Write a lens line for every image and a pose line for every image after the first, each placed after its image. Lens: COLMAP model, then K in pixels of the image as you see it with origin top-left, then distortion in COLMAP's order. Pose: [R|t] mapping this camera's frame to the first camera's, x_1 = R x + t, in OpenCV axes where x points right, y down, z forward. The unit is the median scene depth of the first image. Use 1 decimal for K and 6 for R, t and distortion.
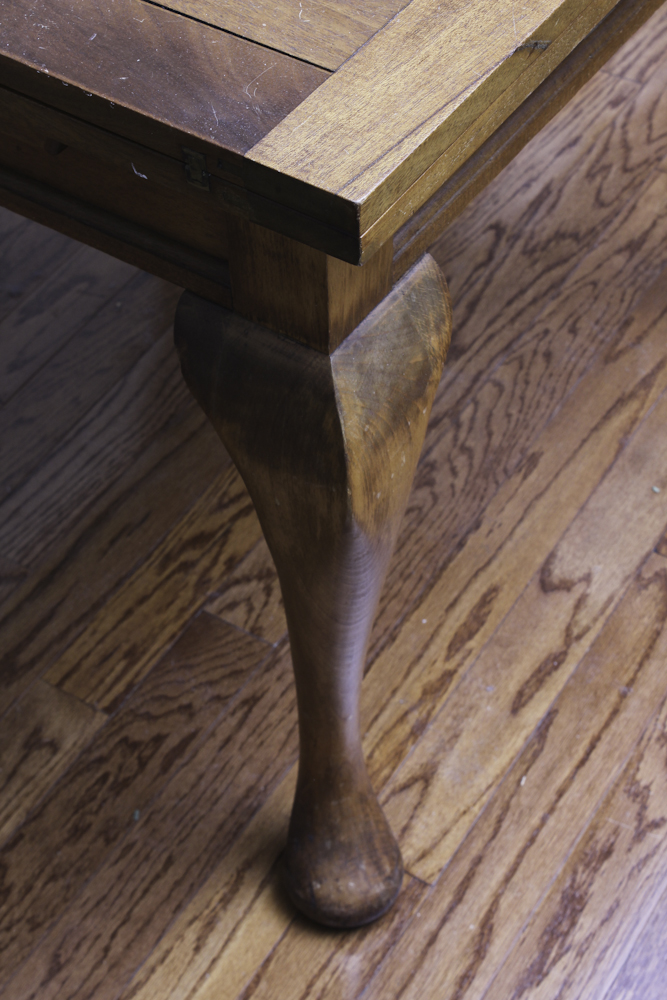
lens RADIAL K [[1860.6, 0, 335.3], [0, 1860.6, 507.6], [0, 0, 1]] dist [0.016091, 0.000000]
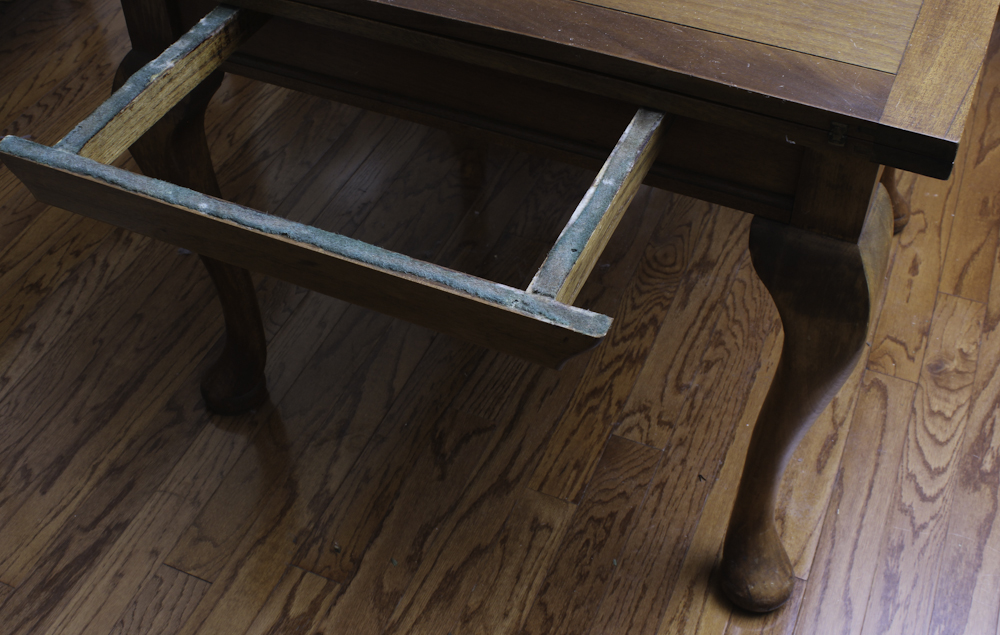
lens RADIAL K [[1198.2, 0, 497.1], [0, 1198.2, 310.3], [0, 0, 1]] dist [-0.067480, 0.000000]
pose [[0.988084, -0.099826, 0.117150, -0.298629], [0.108603, 0.991541, -0.071077, 0.012513], [-0.109064, 0.082953, 0.990567, -0.019497]]
